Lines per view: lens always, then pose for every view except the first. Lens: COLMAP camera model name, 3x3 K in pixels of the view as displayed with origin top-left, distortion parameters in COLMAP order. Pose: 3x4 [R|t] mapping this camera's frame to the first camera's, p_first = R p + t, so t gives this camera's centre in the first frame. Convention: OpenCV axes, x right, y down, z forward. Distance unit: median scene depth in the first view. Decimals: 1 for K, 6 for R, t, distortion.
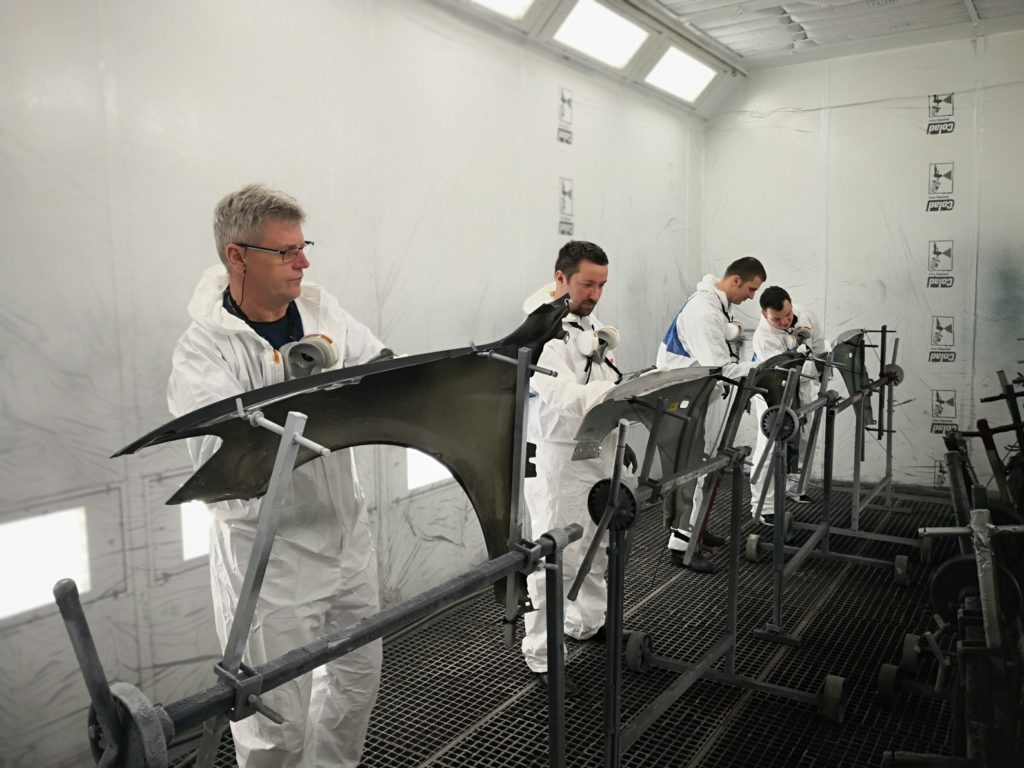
lens RADIAL K [[825.9, 0, 513.2], [0, 825.9, 375.2], [0, 0, 1]] dist [0.006839, -0.035841]
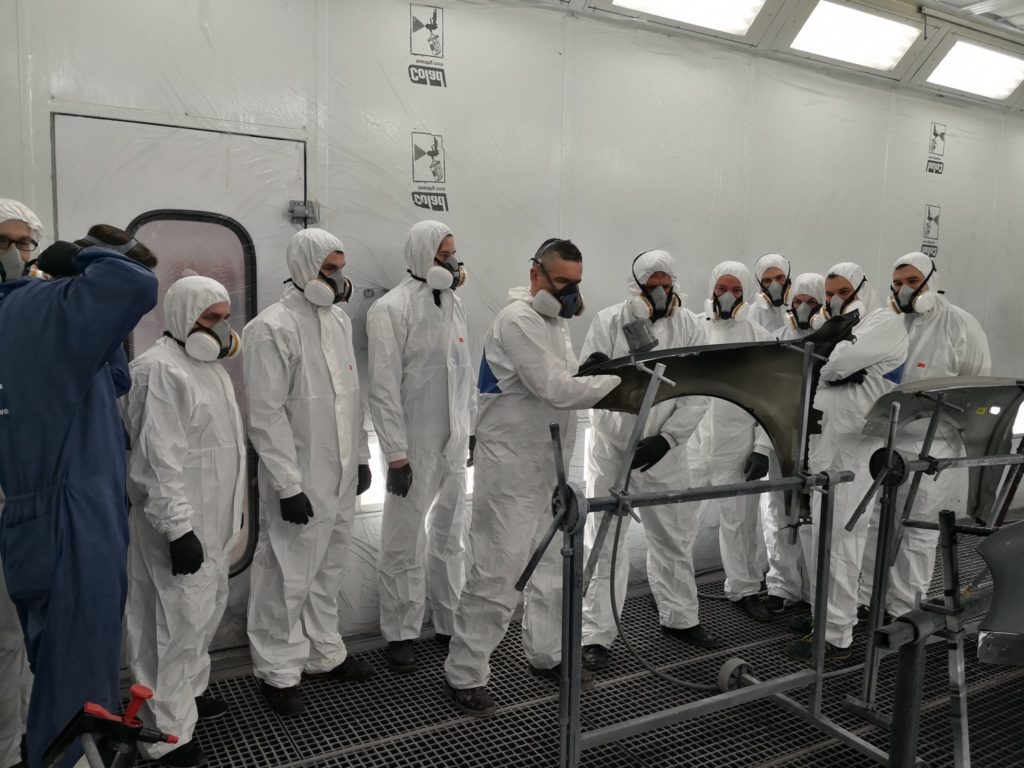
lens RADIAL K [[825.9, 0, 502.2], [0, 825.9, 388.1], [0, 0, 1]] dist [0.006839, -0.035841]
pose [[0.889119, 0.086632, -0.449402, 0.100776], [-0.083951, 0.996132, 0.025935, 0.029943], [0.449910, 0.014669, 0.892953, -0.320357]]
